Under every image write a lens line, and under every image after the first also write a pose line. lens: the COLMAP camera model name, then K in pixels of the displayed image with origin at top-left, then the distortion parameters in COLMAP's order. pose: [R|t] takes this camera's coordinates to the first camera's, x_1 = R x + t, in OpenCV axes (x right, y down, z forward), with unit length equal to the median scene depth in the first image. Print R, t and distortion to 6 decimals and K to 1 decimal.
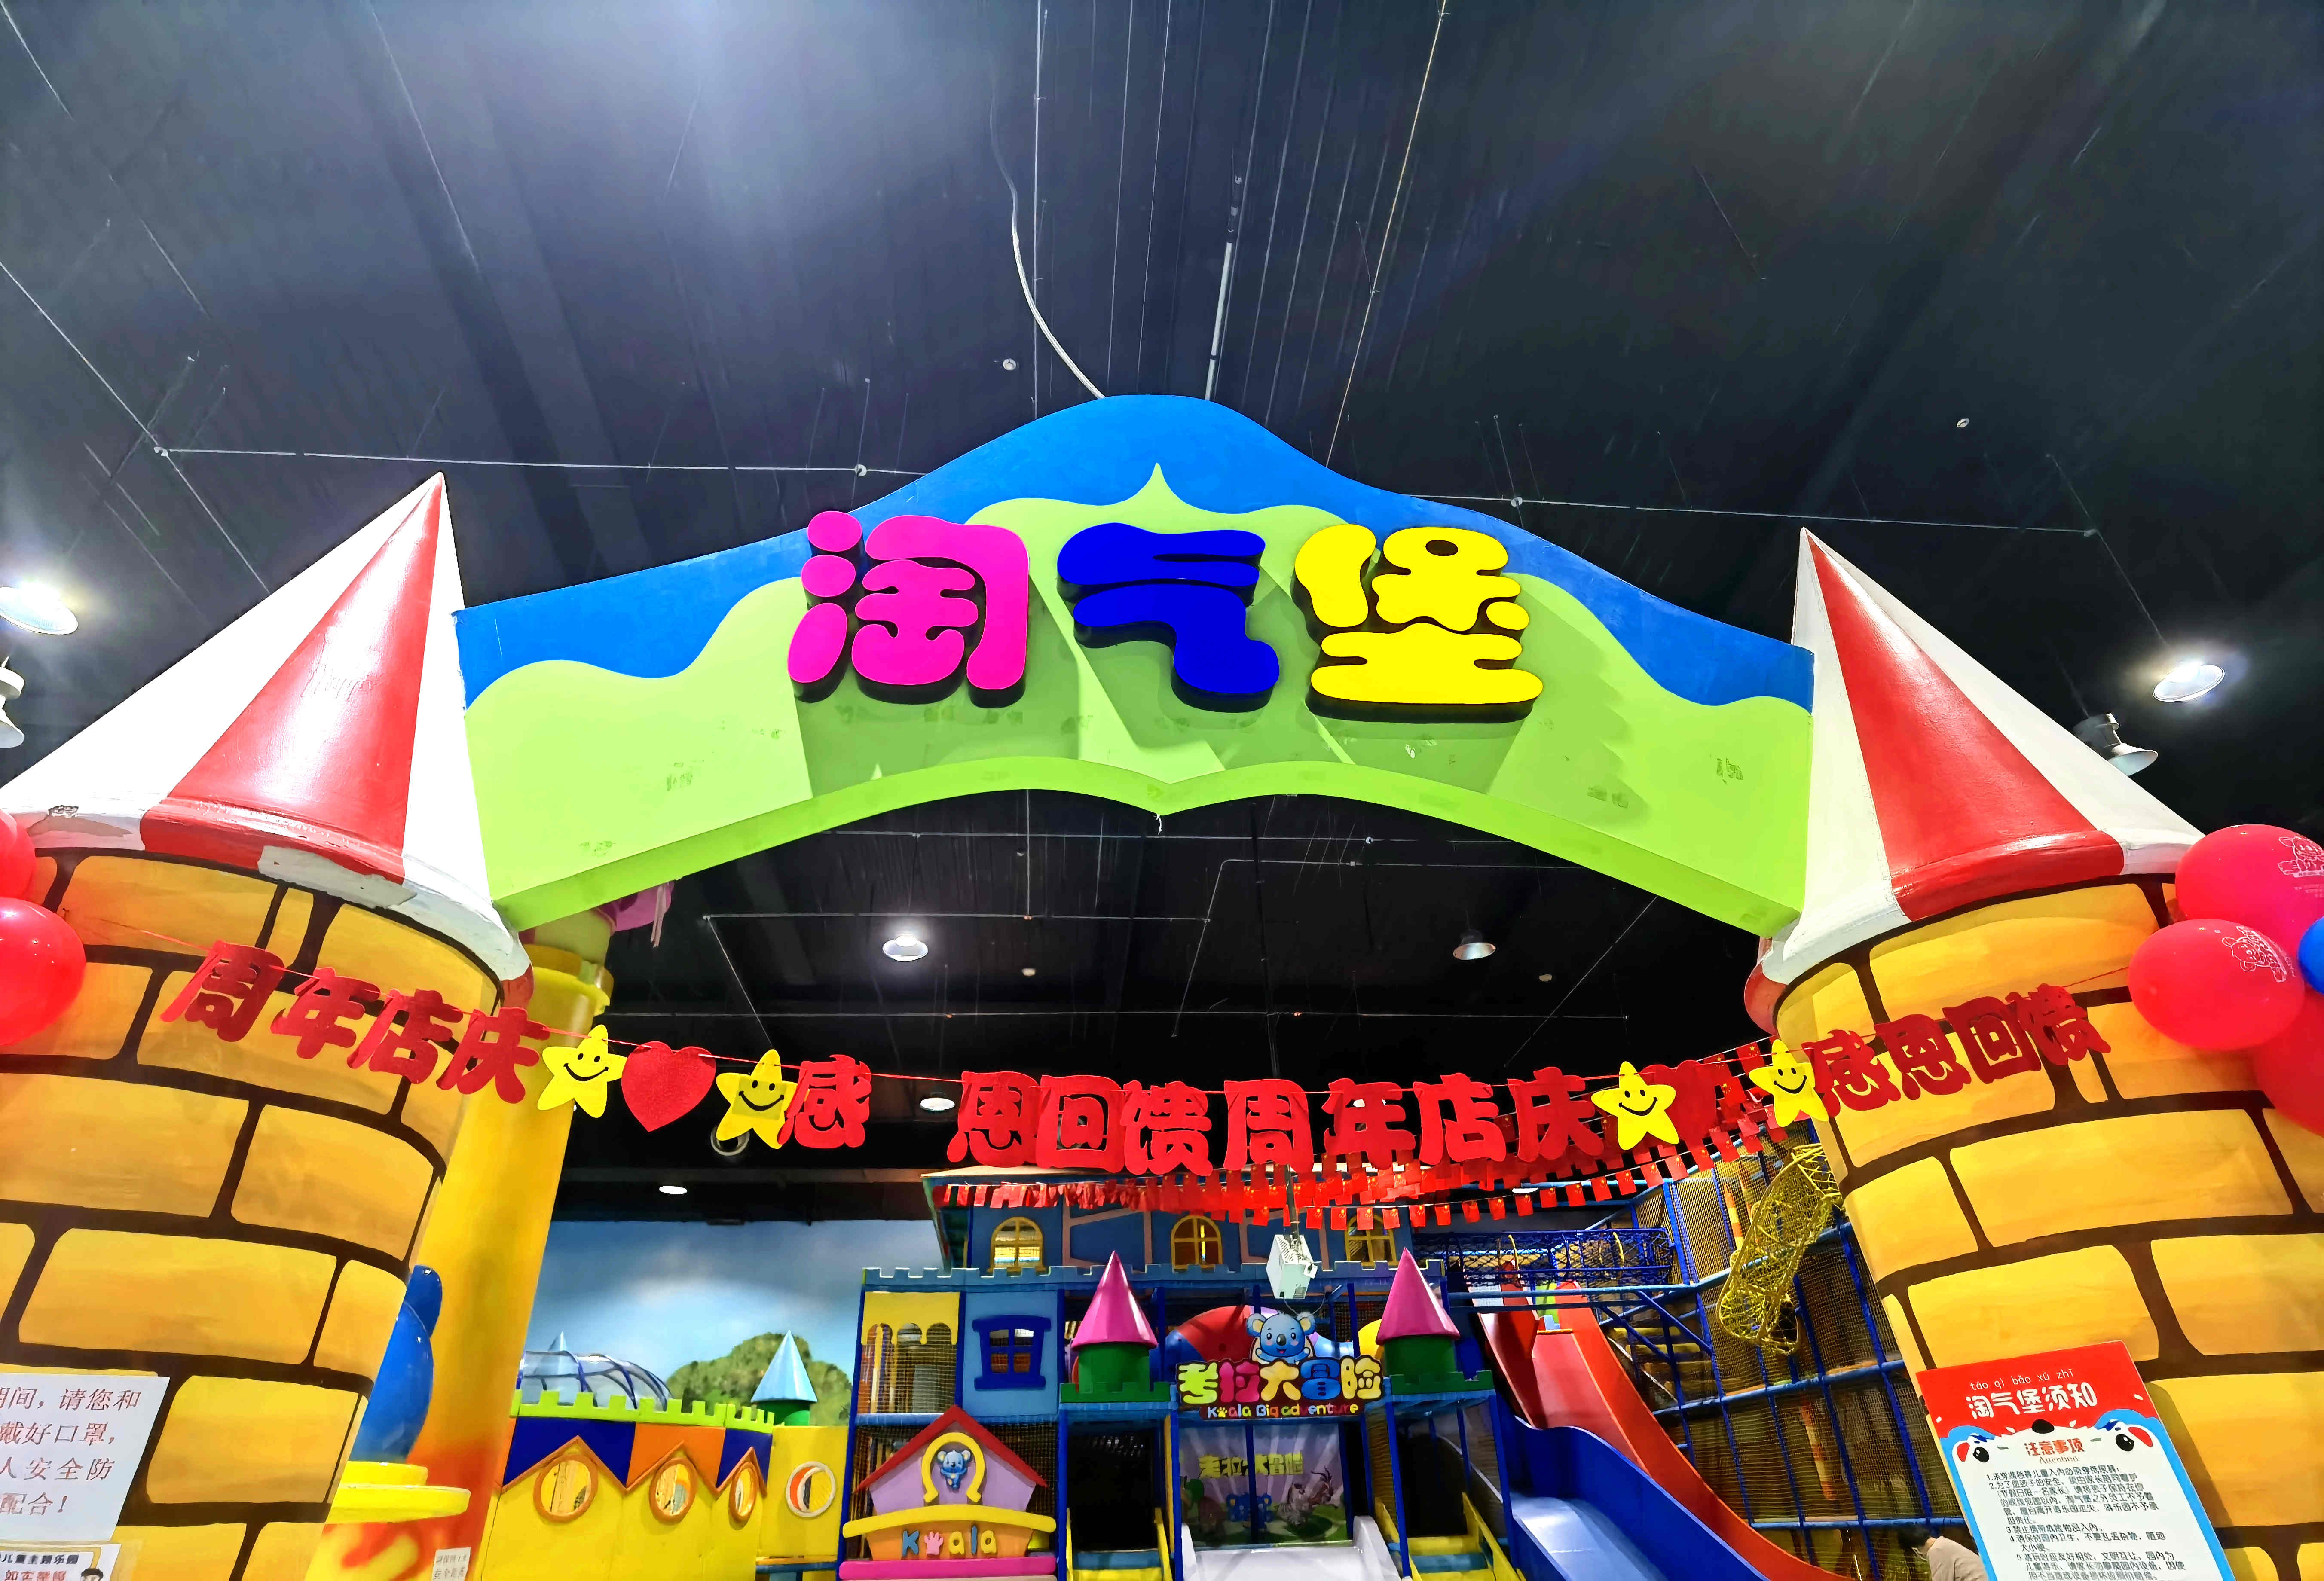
lens RADIAL K [[1210.3, 0, 1156.6], [0, 1210.3, 801.1], [0, 0, 1]] dist [-0.031882, 0.006350]
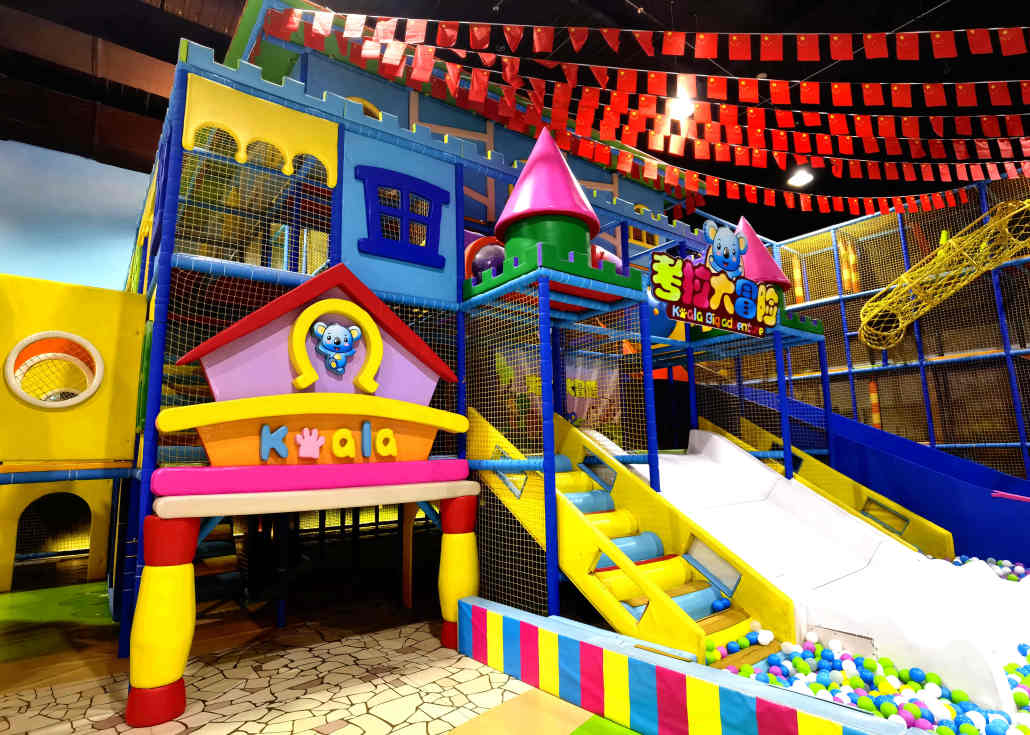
lens RADIAL K [[562.9, 0, 507.0], [0, 562.9, 360.9], [0, 0, 1]] dist [-0.026097, -0.000482]
pose [[0.846318, 0.094129, 0.524296, -0.255905], [-0.279428, 0.916419, 0.286524, 0.449955], [-0.453505, -0.388993, 0.801884, 0.704129]]
